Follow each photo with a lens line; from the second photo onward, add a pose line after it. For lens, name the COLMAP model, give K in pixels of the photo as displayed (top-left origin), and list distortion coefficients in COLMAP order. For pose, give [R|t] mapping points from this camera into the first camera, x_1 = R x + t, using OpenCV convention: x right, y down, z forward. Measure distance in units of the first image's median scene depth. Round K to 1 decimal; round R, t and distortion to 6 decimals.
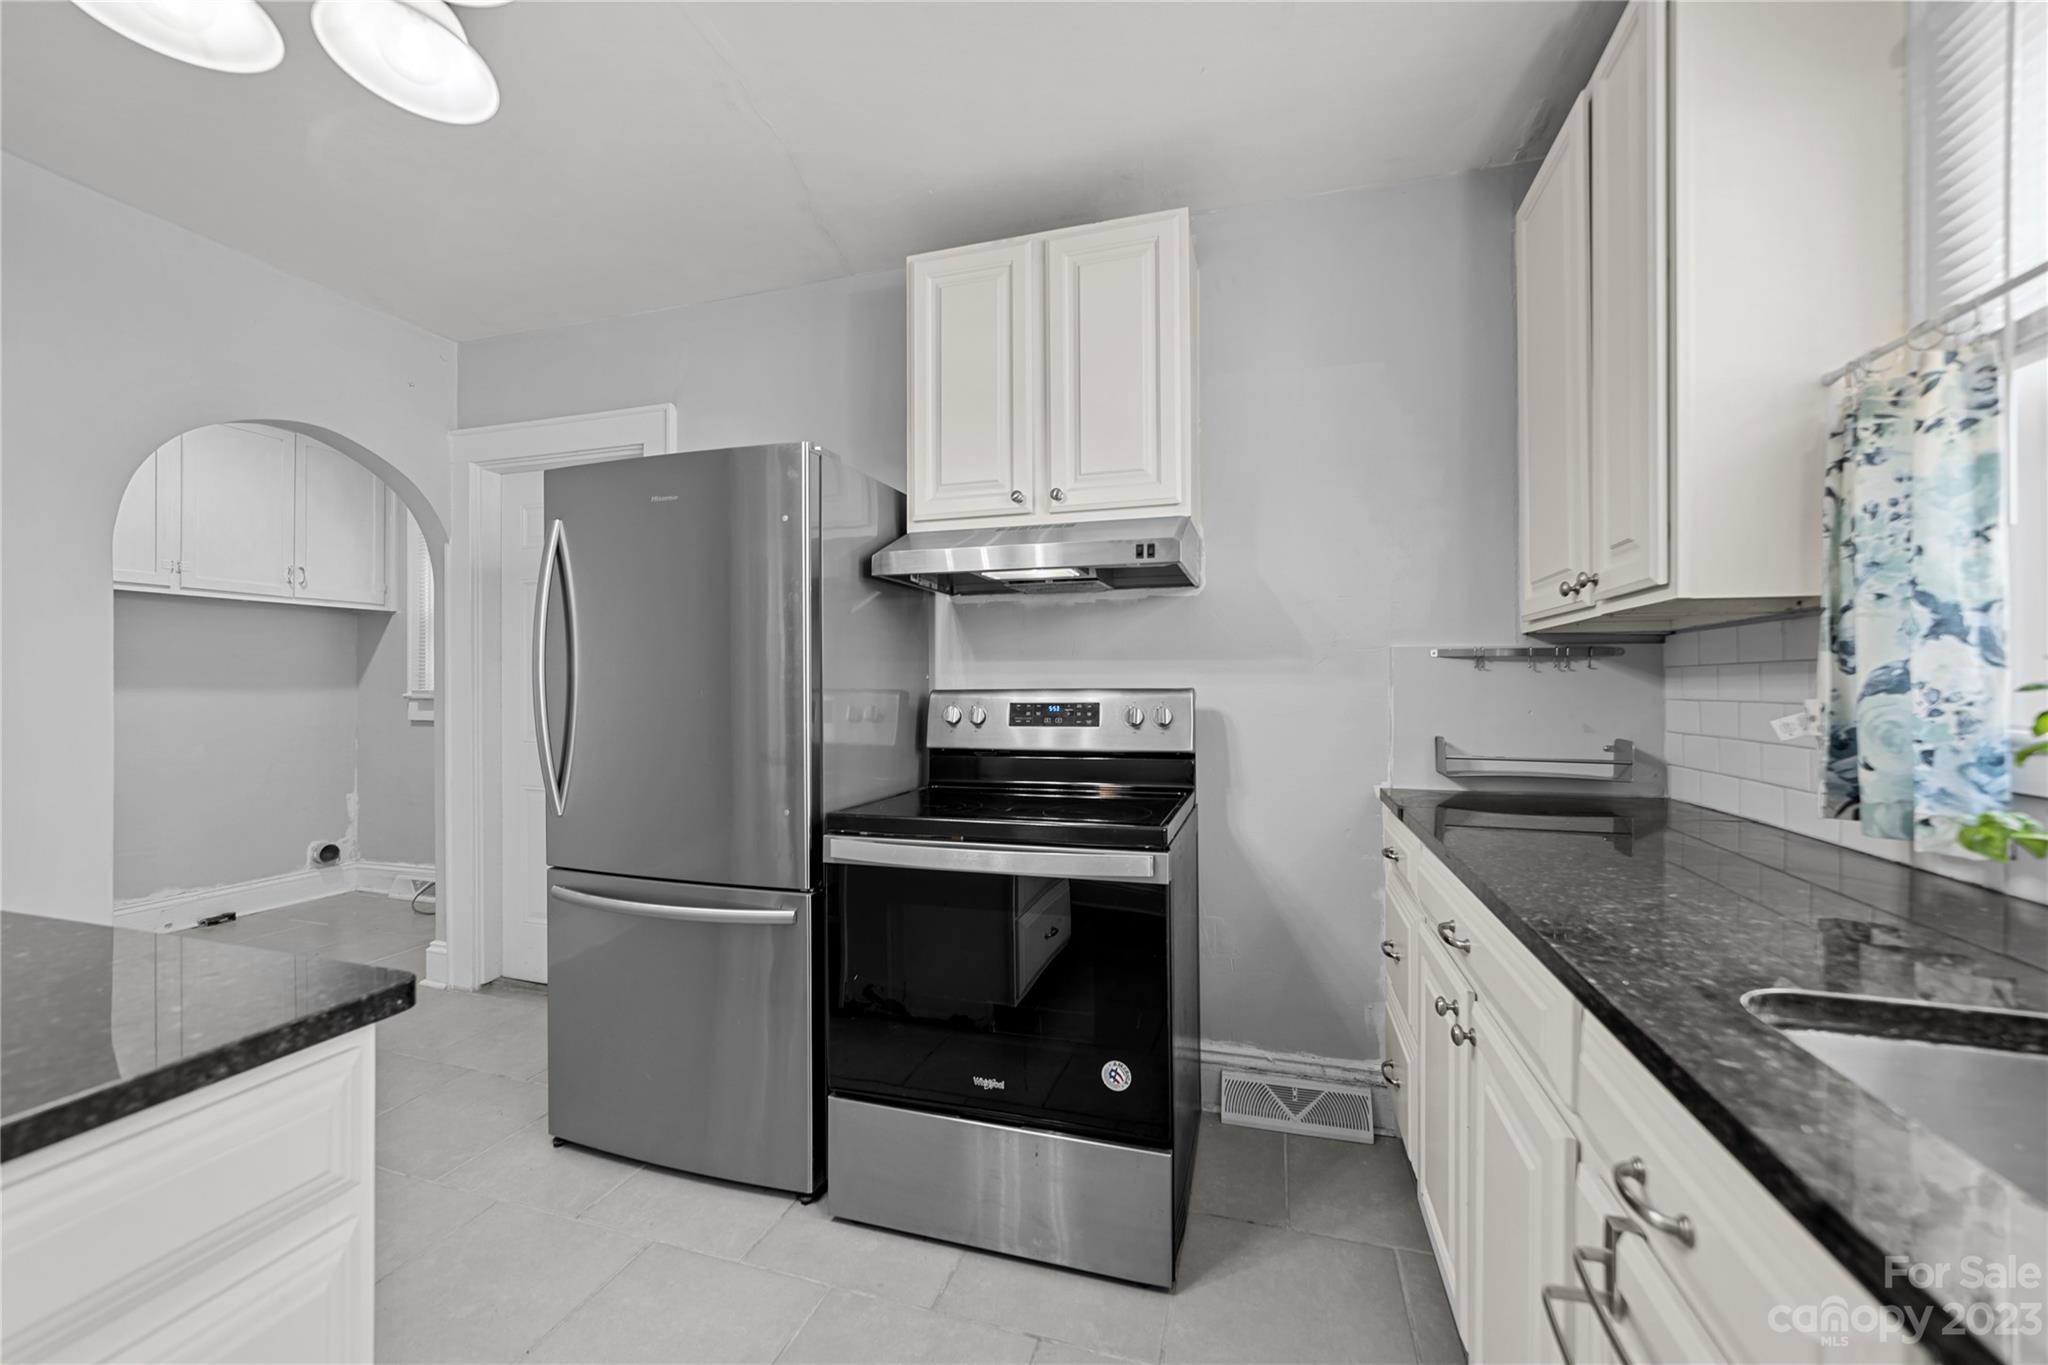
lens RADIAL K [[790.4, 0, 1026.2], [0, 790.4, 681.4], [0, 0, 1]] dist [-0.018755, 0.009342]
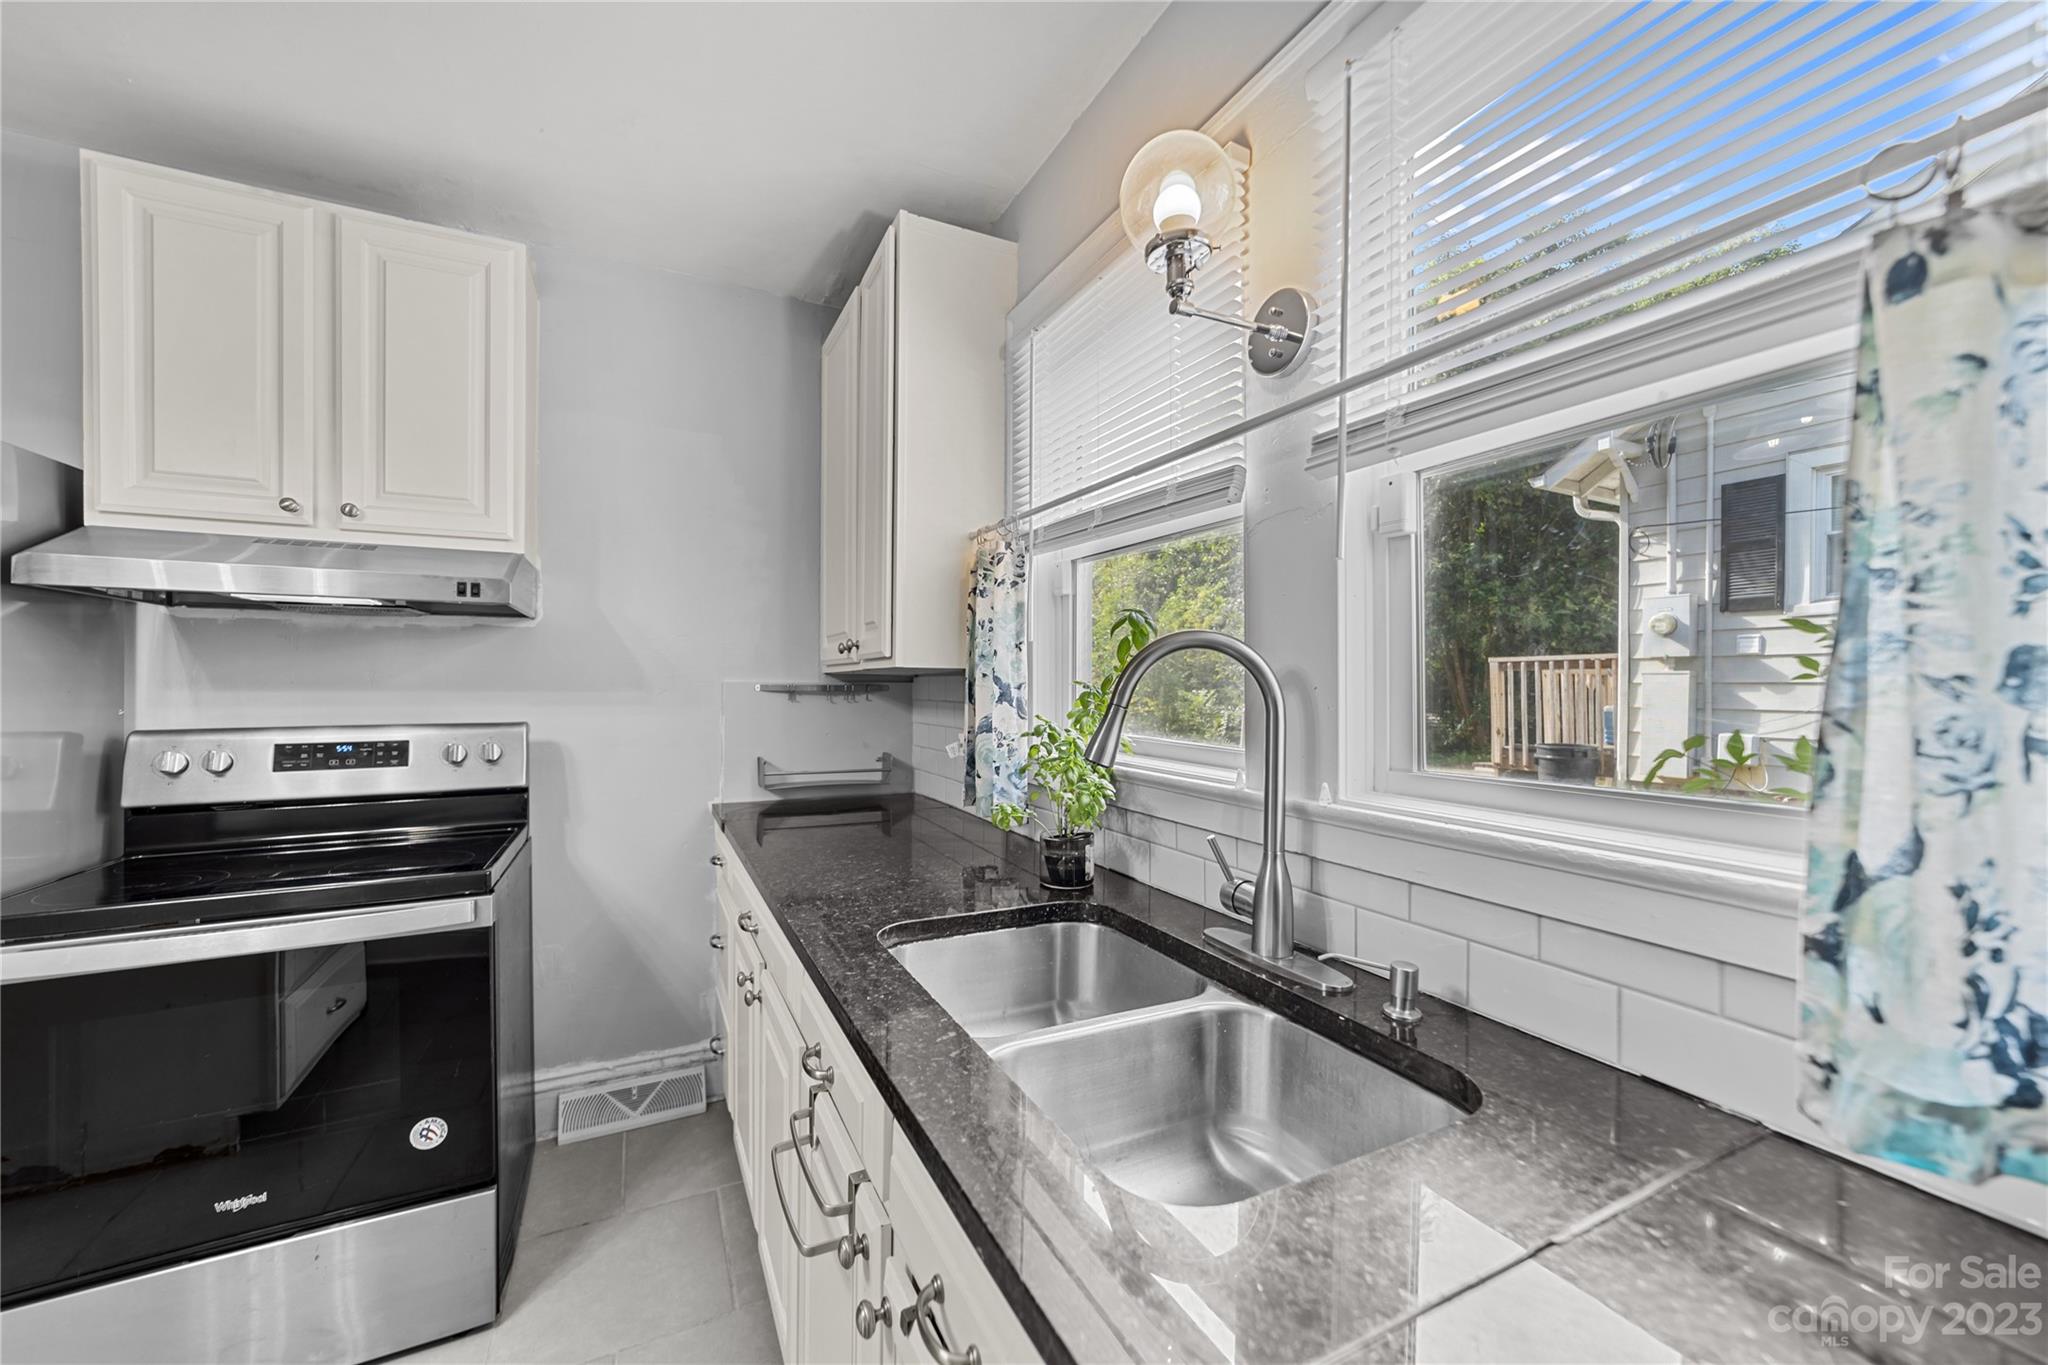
lens RADIAL K [[790.4, 0, 1026.2], [0, 790.4, 681.4], [0, 0, 1]] dist [-0.018755, 0.009342]
pose [[0.726783, 0.005150, 0.686848, -0.013242], [-0.008625, 0.999961, 0.001628, -0.053686], [-0.686813, -0.007108, 0.726799, -0.168862]]
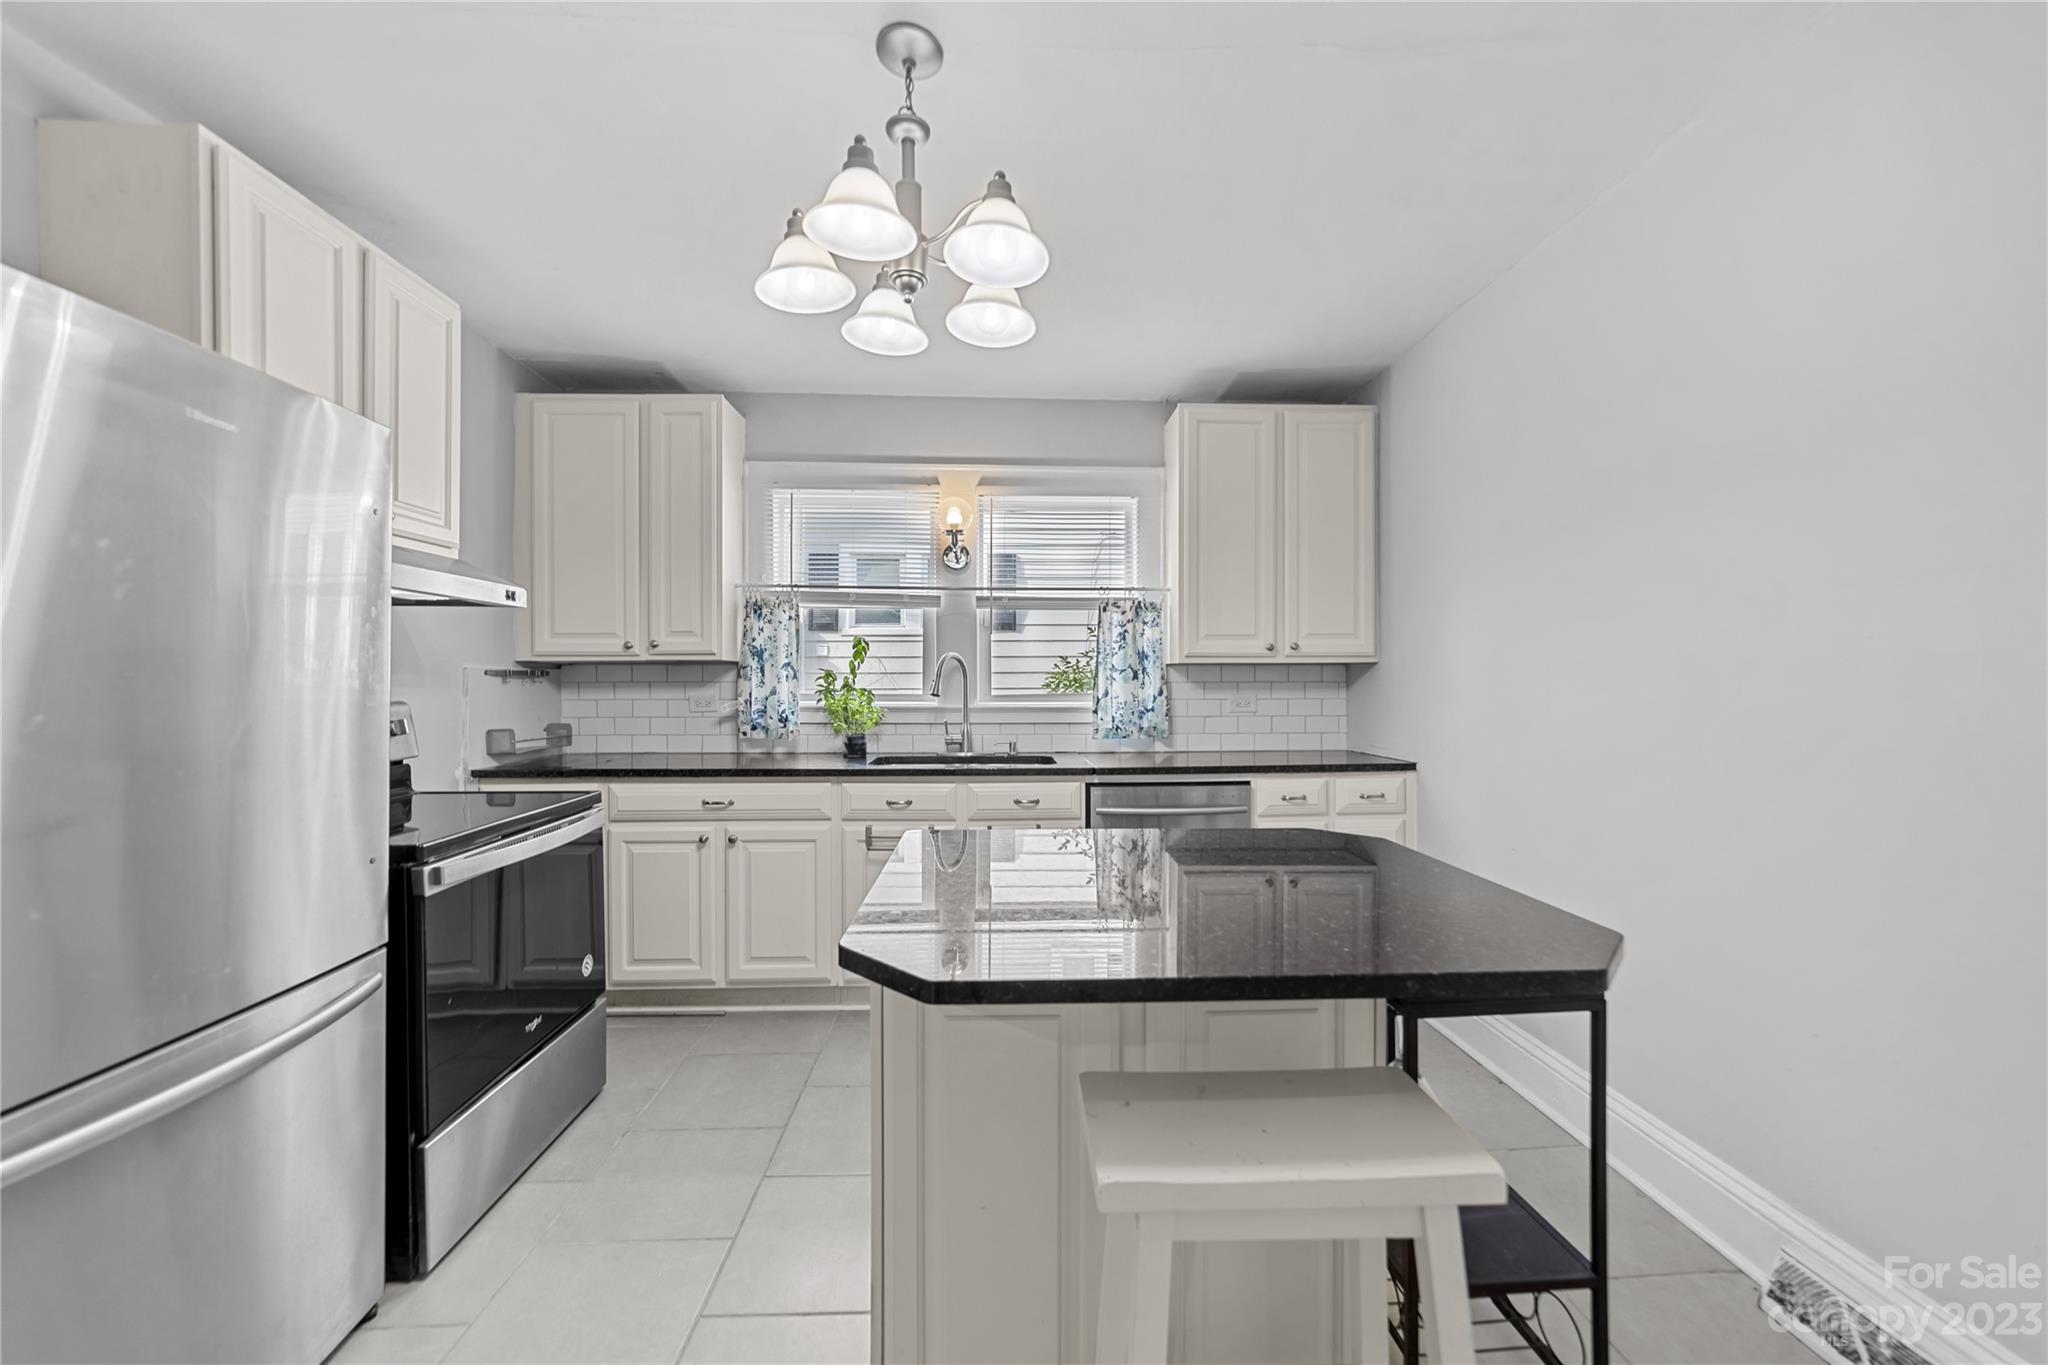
lens RADIAL K [[790.4, 0, 1026.2], [0, 790.4, 681.4], [0, 0, 1]] dist [-0.018755, 0.009342]
pose [[-0.329553, -0.002661, 0.944133, -1.226918], [-0.006655, 0.999978, 0.000496, -0.027478], [-0.944114, -0.006120, -0.329563, 0.564237]]
